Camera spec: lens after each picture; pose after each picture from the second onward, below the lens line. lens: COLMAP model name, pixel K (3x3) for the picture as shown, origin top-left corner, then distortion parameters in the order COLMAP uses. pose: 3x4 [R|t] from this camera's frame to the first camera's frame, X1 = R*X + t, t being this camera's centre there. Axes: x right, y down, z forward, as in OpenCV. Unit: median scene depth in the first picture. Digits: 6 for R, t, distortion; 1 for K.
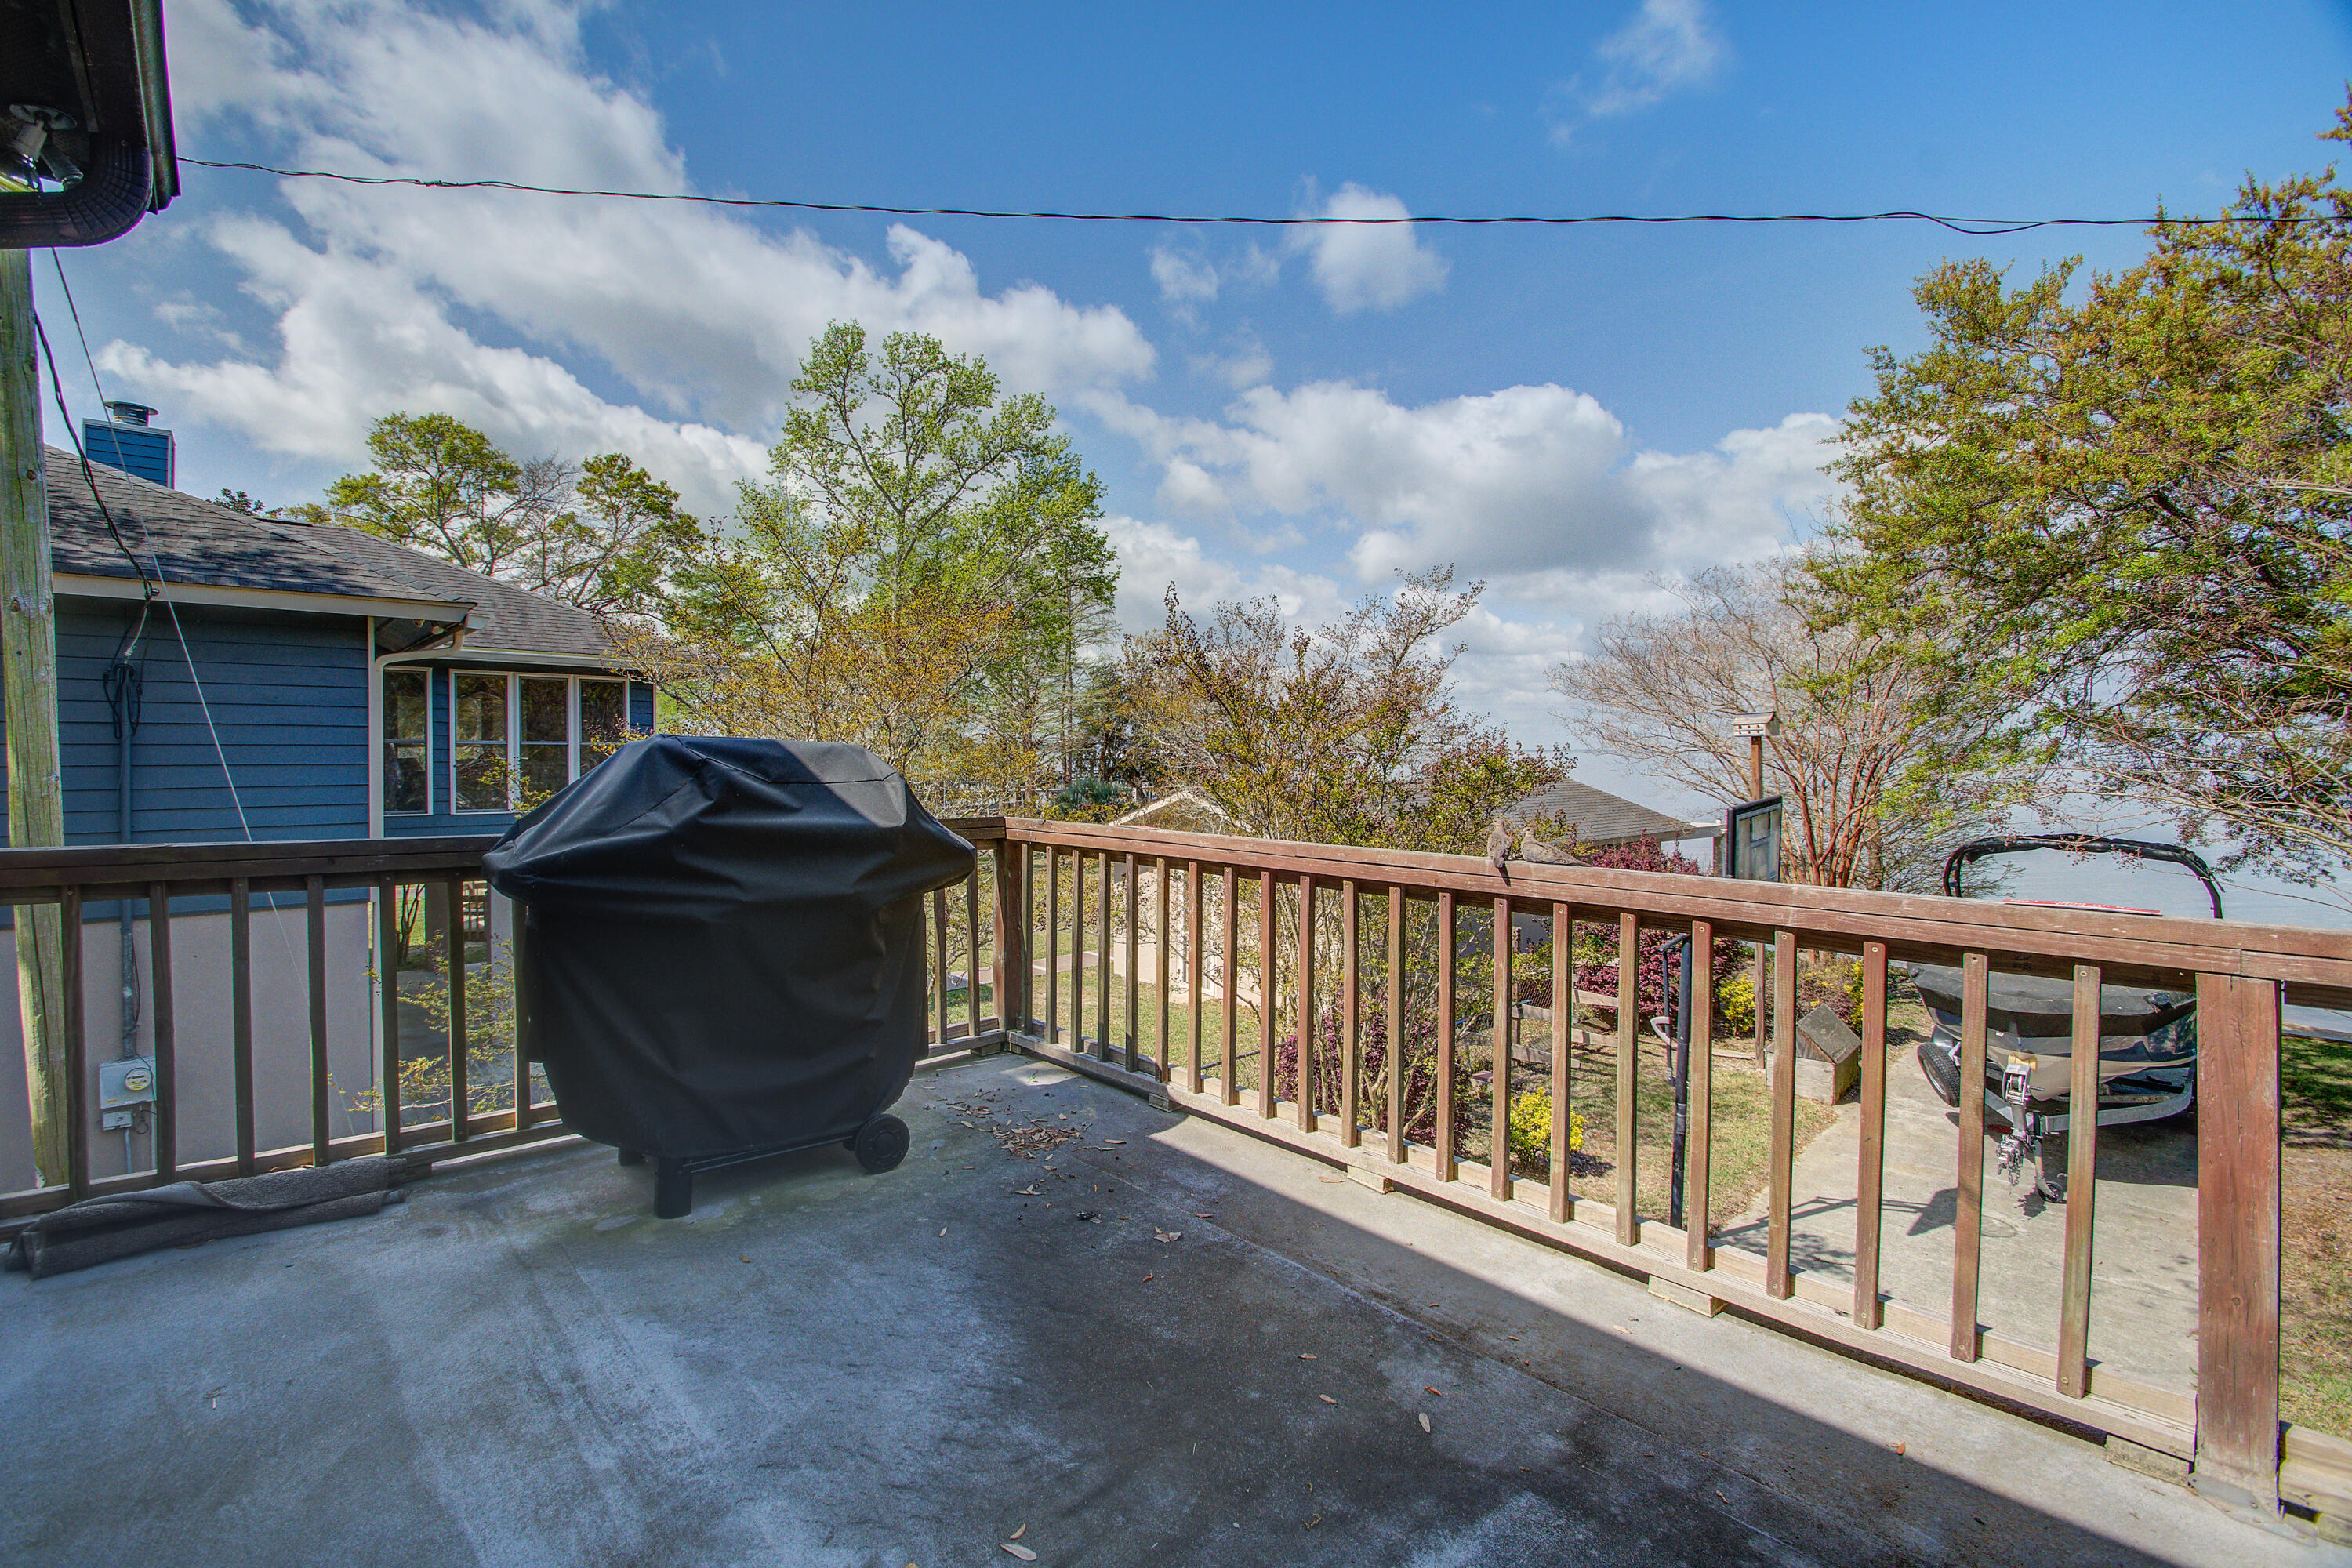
lens RADIAL K [[1038.0, 0, 1174.4], [0, 1038.0, 783.3], [0, 0, 1]] dist [0.000460, 0.000055]
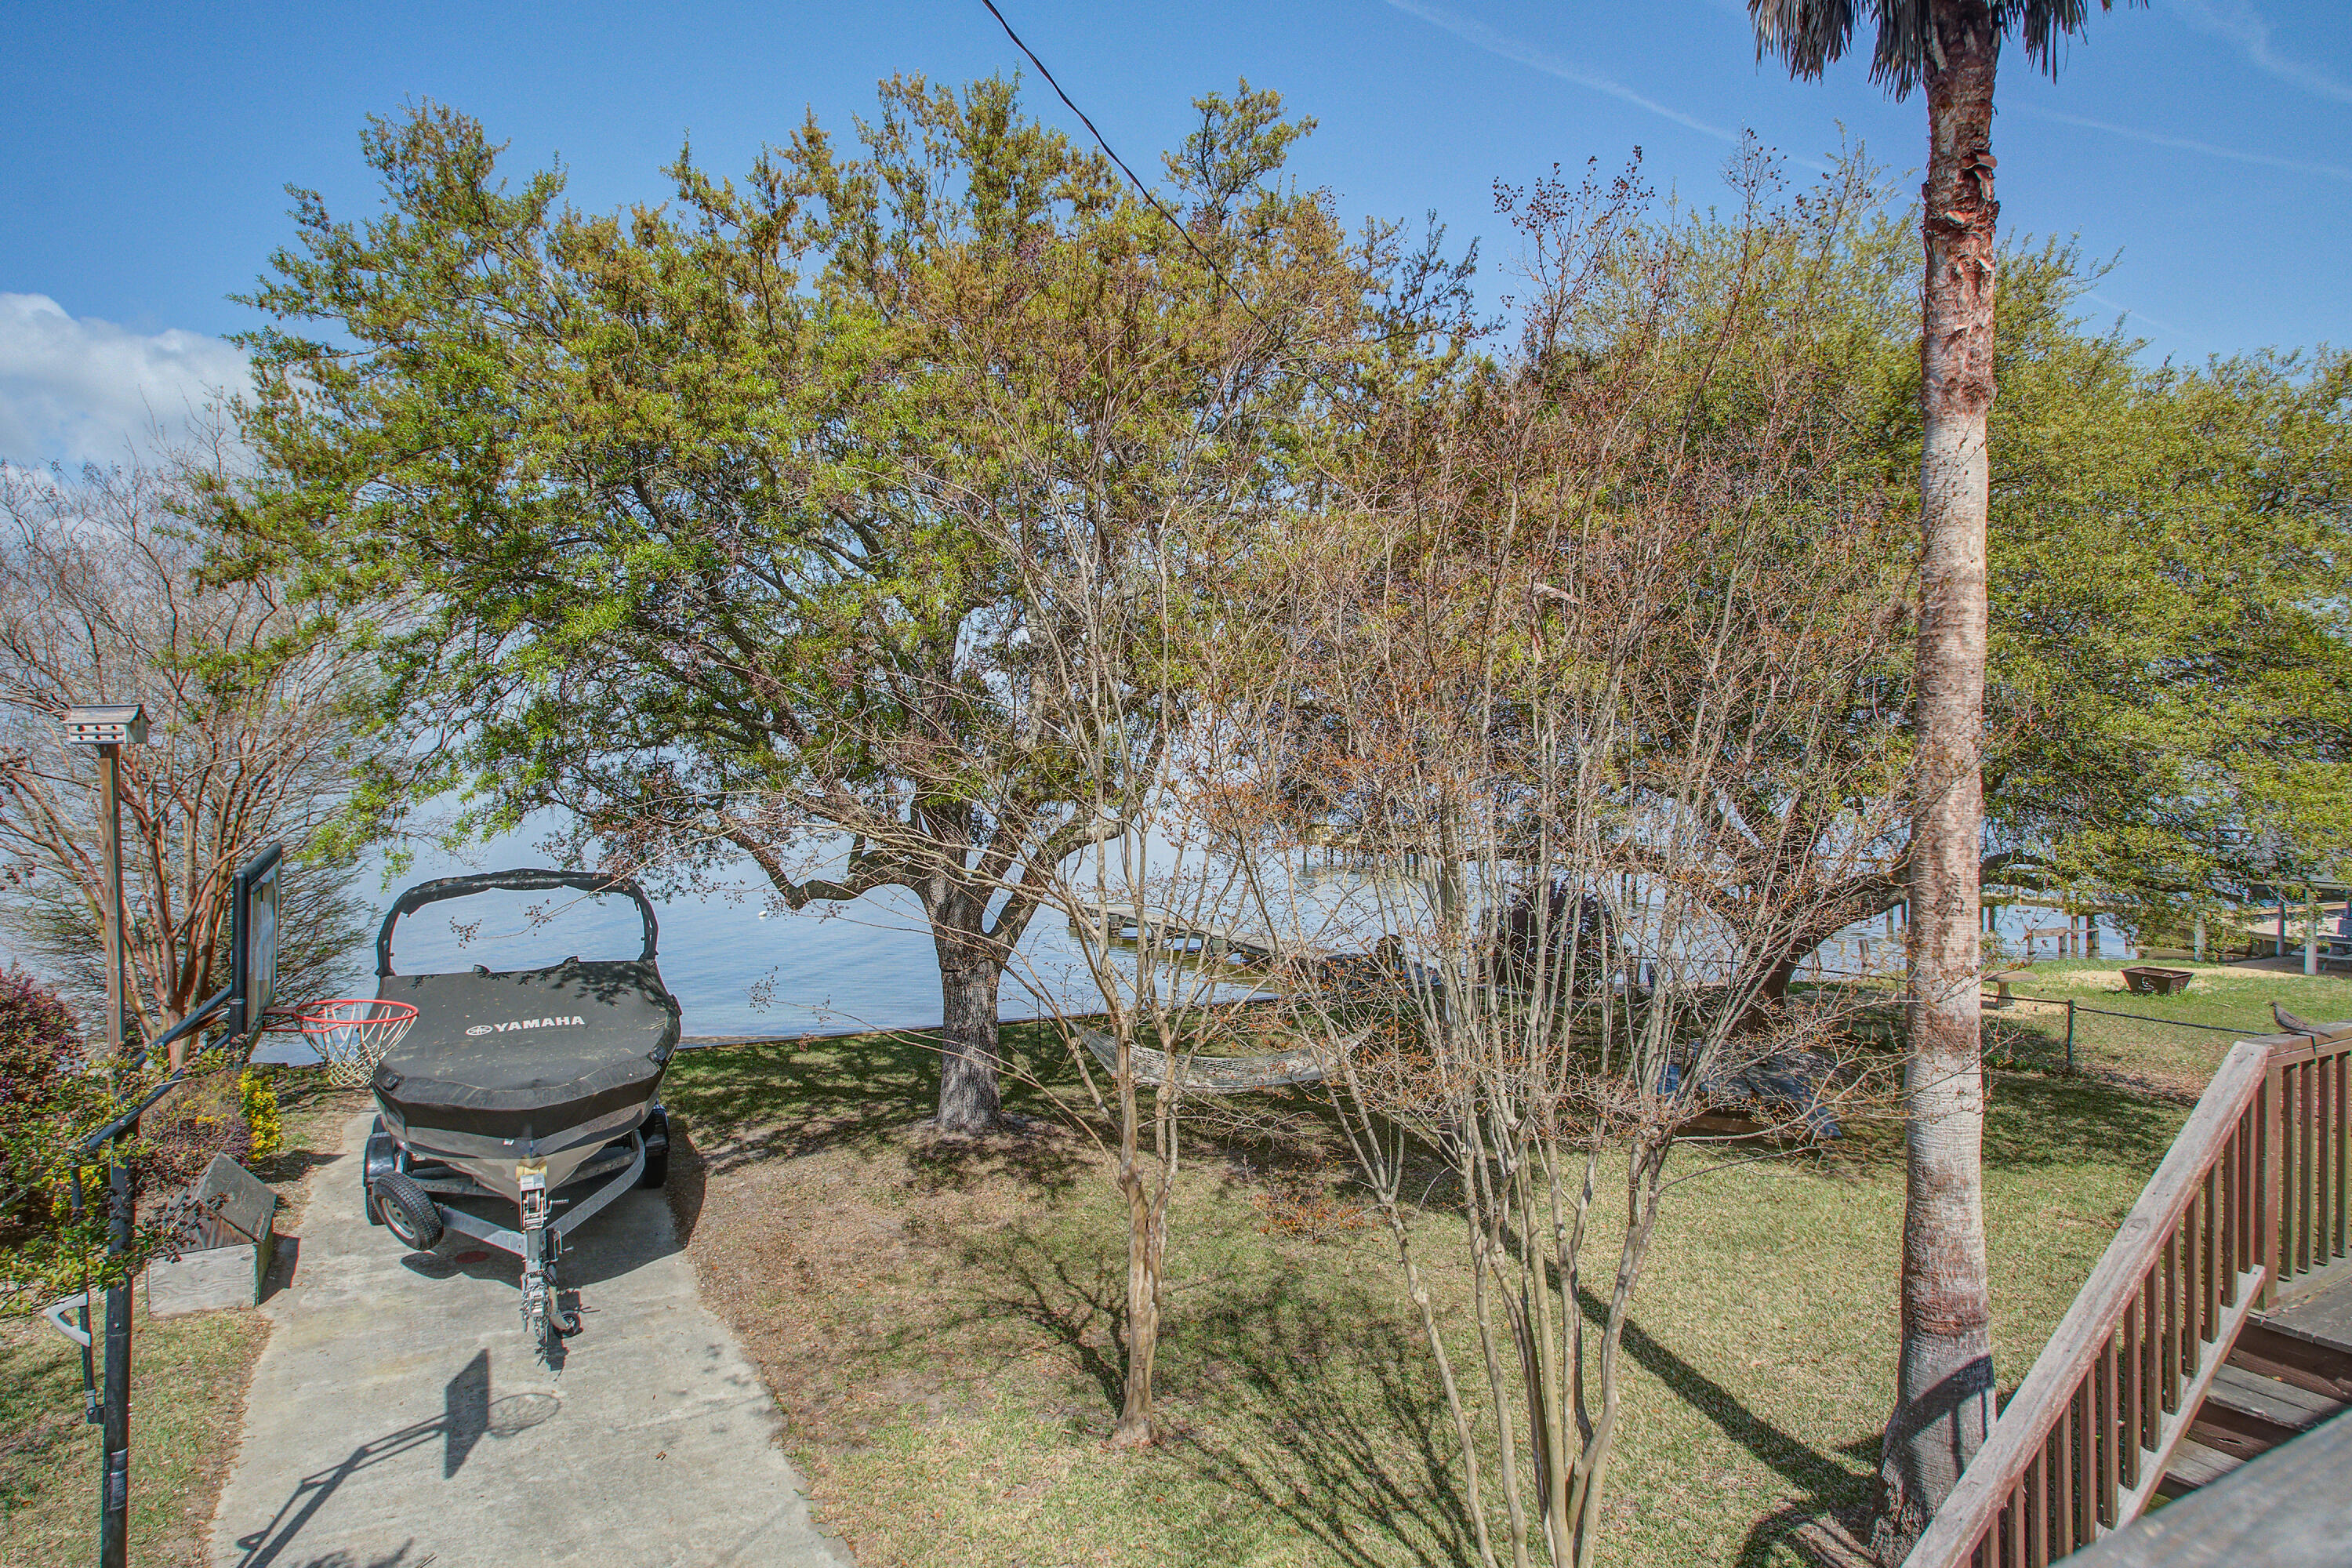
lens RADIAL K [[1311.7, 0, 1171.6], [0, 1311.7, 765.3], [0, 0, 1]] dist [-0.018228, -0.001179]
pose [[0.300734, 0.006173, 0.953688, 0.023488], [0.025322, 0.999575, -0.014455, -0.006567], [-0.953372, 0.028497, 0.300450, 0.194295]]
